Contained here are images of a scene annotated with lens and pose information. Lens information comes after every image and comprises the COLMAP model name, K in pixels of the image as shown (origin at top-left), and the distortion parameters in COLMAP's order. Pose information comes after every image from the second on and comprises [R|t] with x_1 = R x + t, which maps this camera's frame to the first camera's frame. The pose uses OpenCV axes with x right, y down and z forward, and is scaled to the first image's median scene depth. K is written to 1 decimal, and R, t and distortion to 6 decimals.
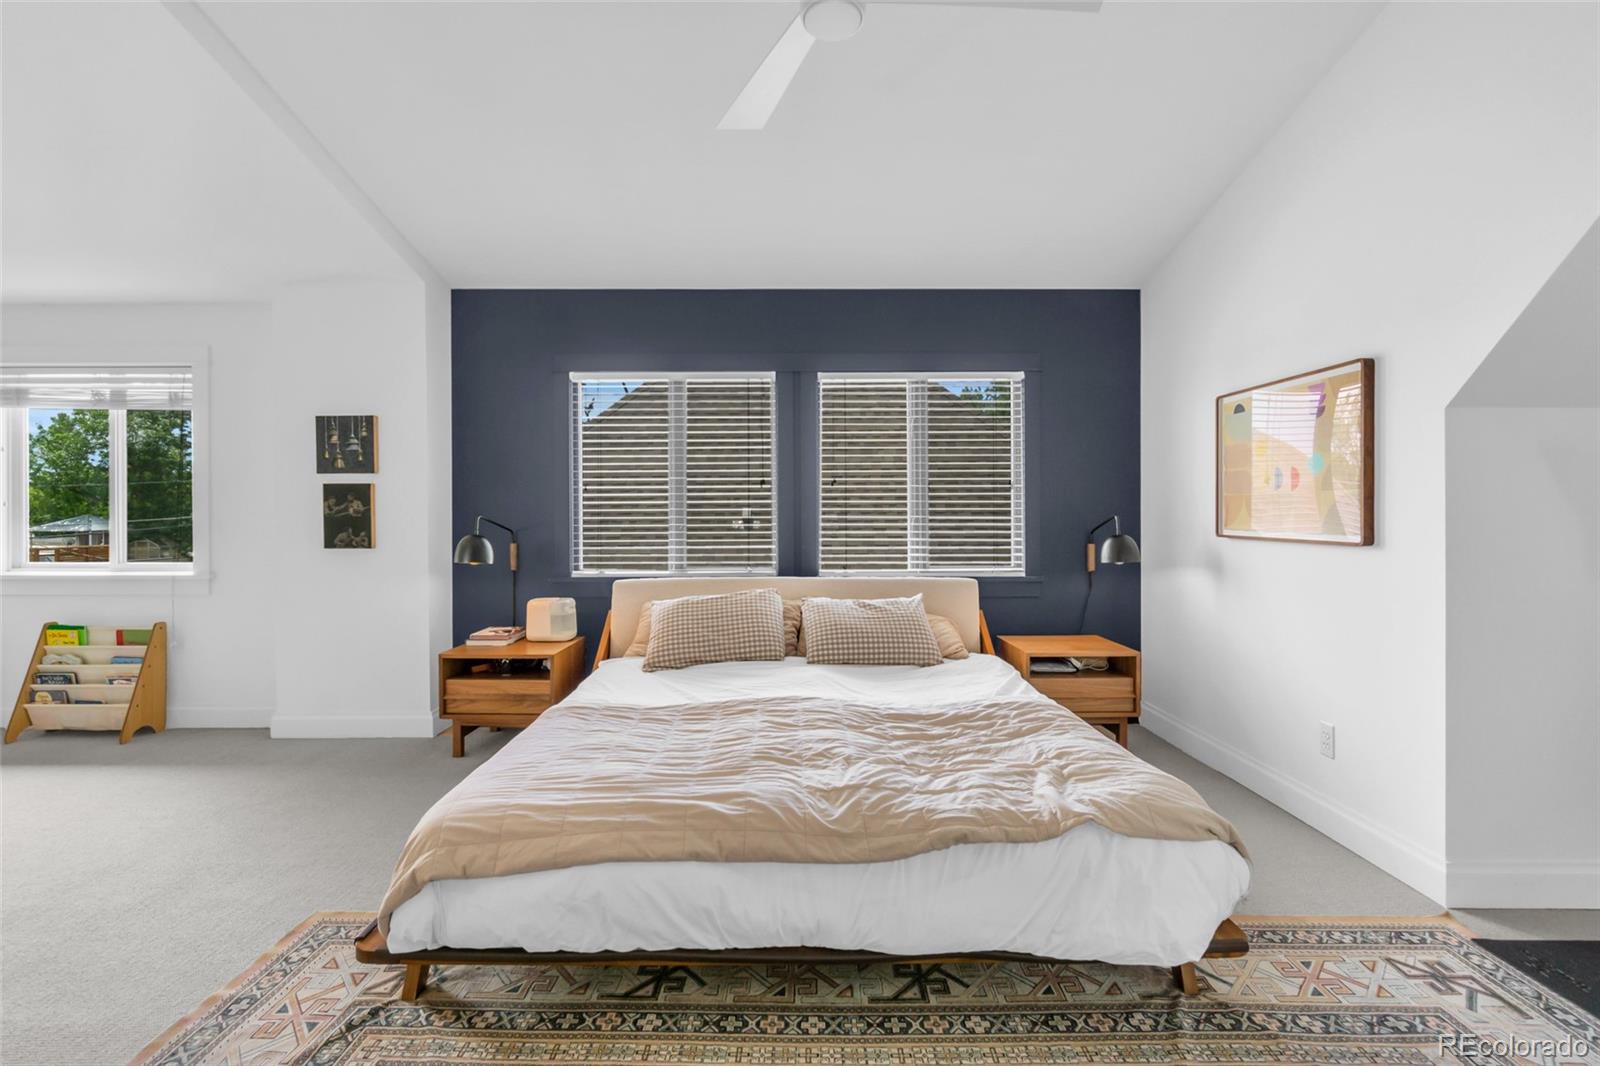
lens RADIAL K [[688.8, 0, 800.0], [0, 688.8, 517.3], [0, 0, 1]] dist [-0.004548, -0.000173]
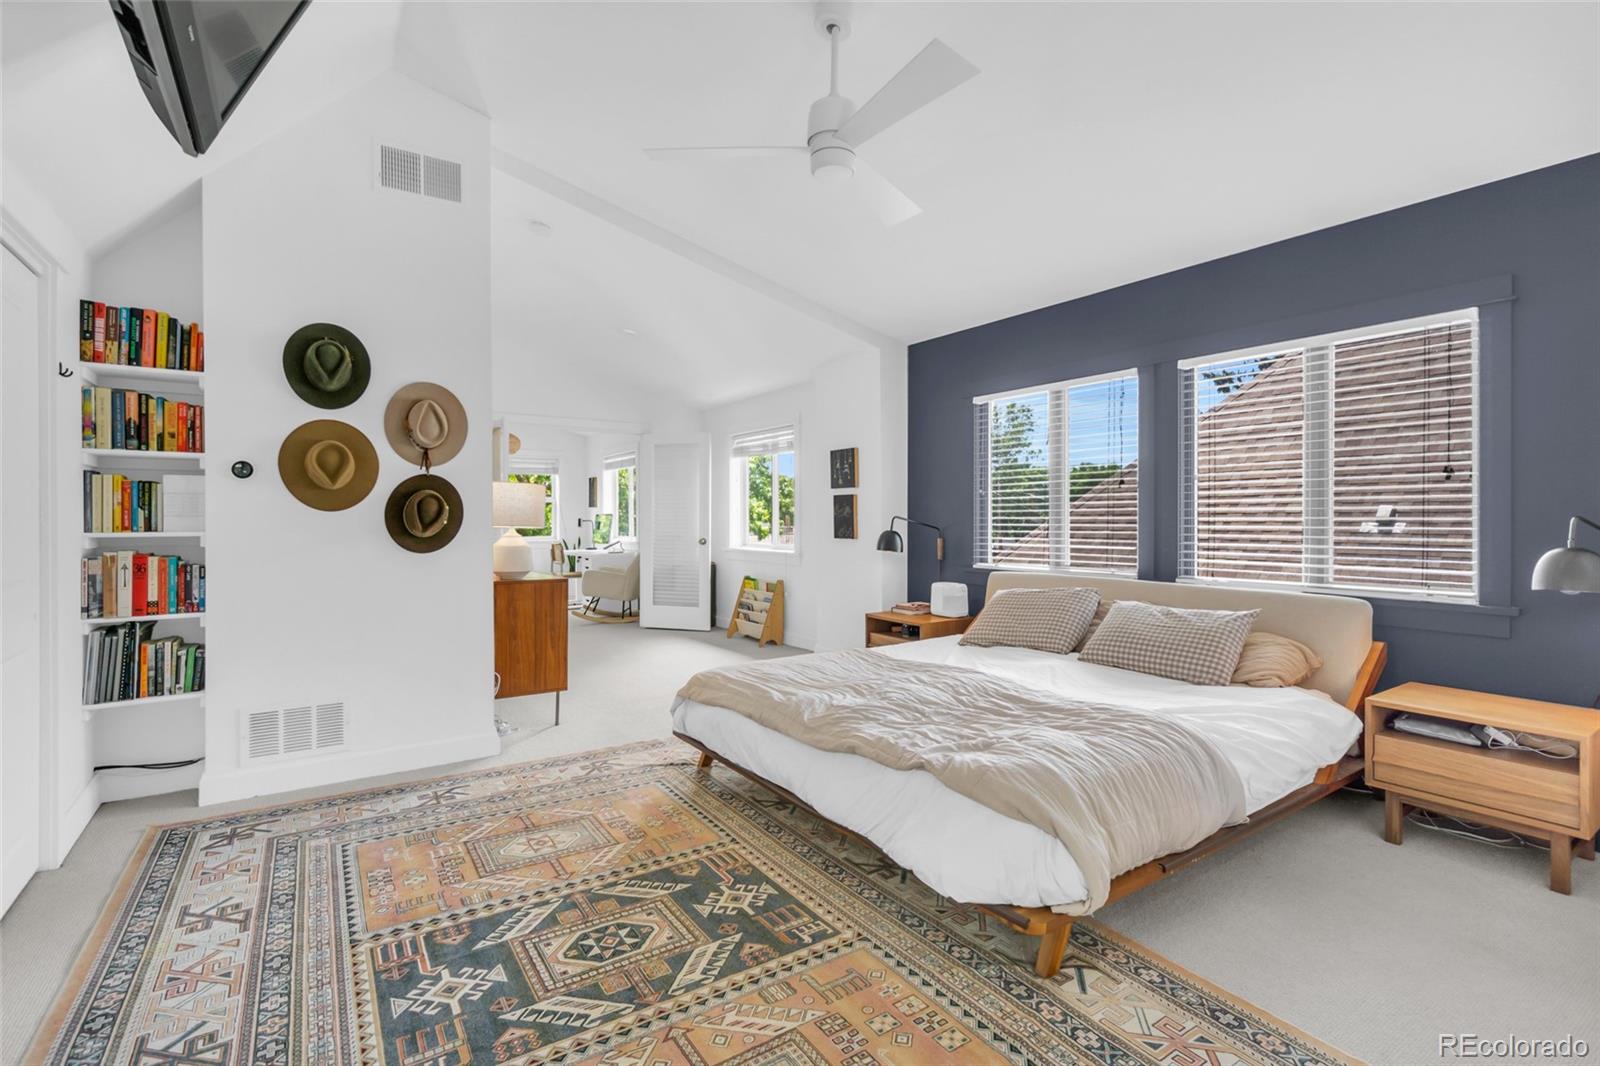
lens RADIAL K [[728.9, 0, 796.3], [0, 728.9, 518.7], [0, 0, 1]] dist [0.003052, 0.000107]
pose [[0.562920, 0.002991, -0.826506, 0.579106], [-0.001665, 0.999996, 0.002485, -0.001317], [0.826510, -0.000023, 0.562922, 0.030553]]
